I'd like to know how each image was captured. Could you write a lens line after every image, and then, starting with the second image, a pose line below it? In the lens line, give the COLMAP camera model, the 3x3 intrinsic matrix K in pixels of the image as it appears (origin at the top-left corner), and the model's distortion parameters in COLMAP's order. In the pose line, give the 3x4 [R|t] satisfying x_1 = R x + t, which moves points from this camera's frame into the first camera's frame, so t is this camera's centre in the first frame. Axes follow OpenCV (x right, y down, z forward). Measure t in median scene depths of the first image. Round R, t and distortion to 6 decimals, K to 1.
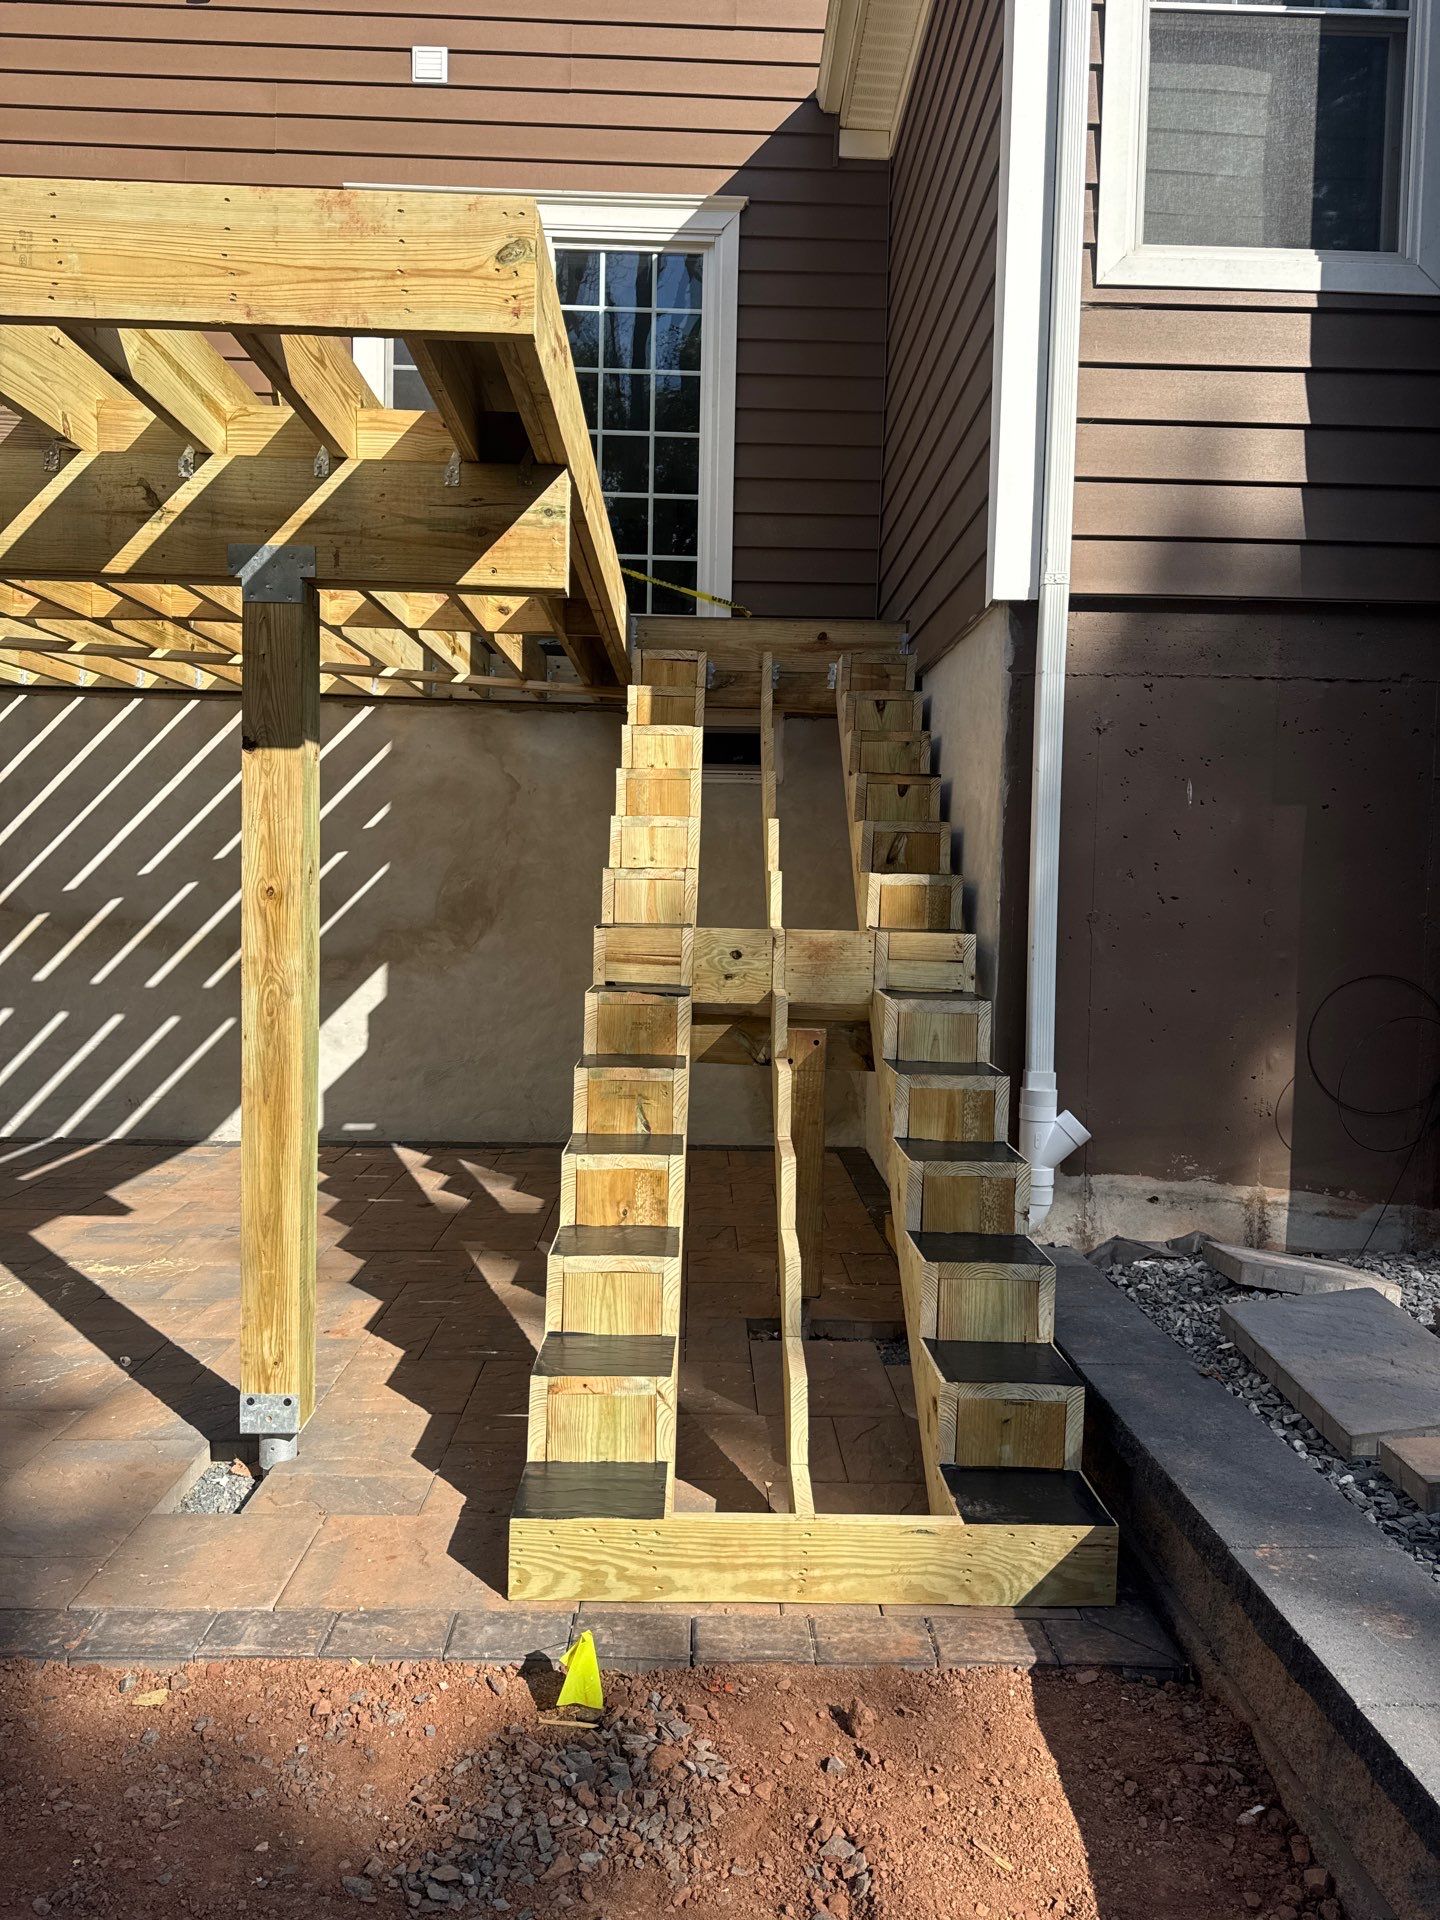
lens RADIAL K [[1349.8, 0, 720.8], [0, 1349.8, 959.4], [0, 0, 1]] dist [0.017467, -0.015172]
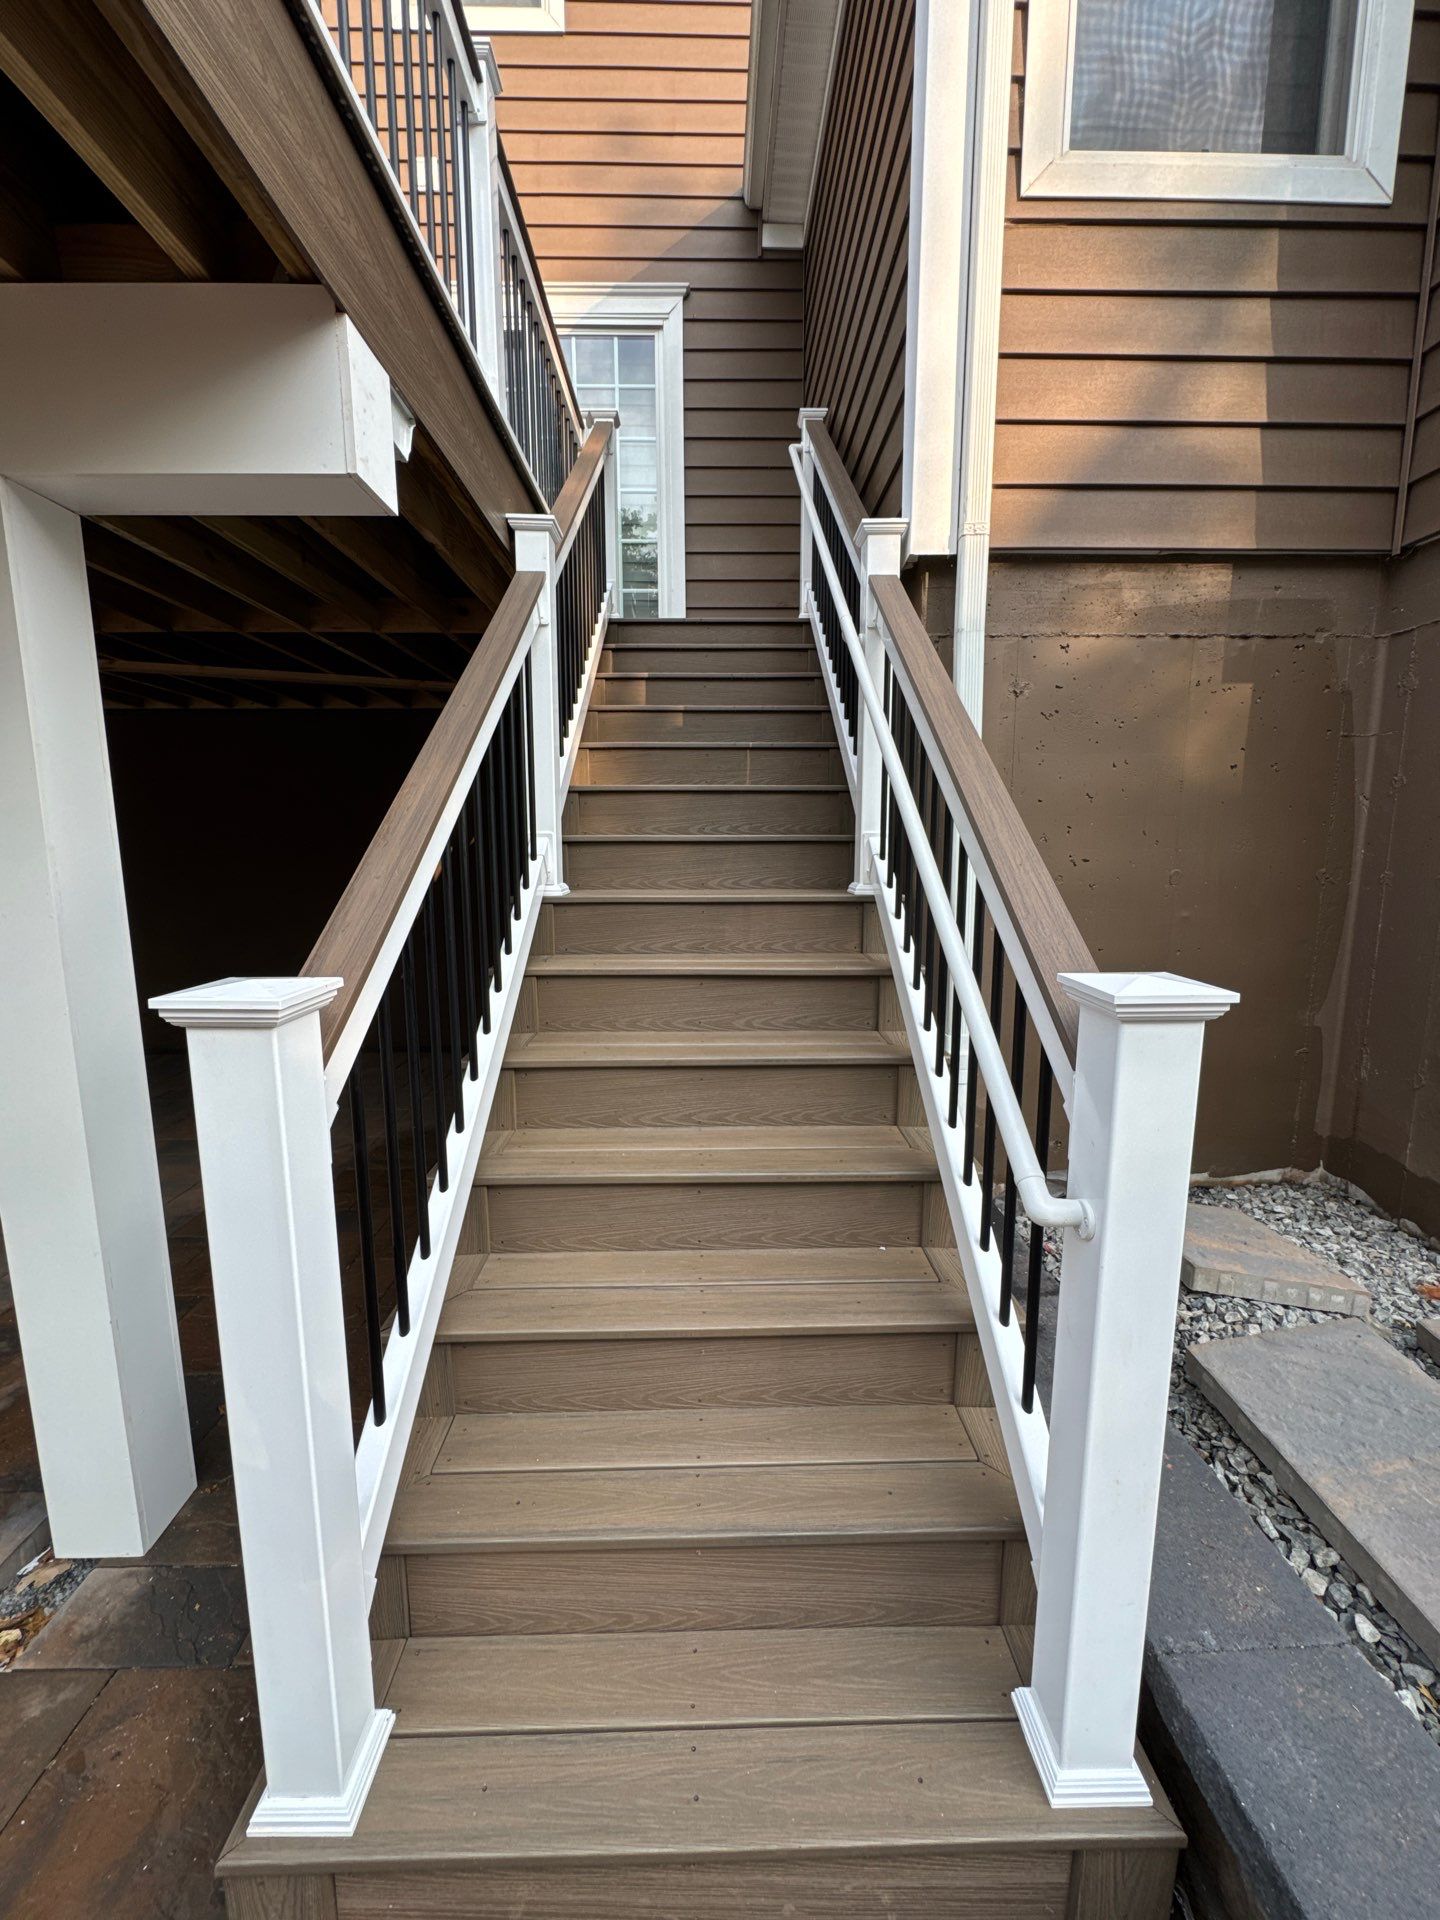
lens RADIAL K [[761.3, 0, 718.2], [0, 761.3, 958.3], [0, 0, 1]] dist [-0.005686, 0.001211]
pose [[0.999641, -0.025919, -0.006773, 0.060699], [0.026469, 0.994590, 0.100448, -0.038317], [0.004133, -0.100591, 0.994919, 0.430630]]
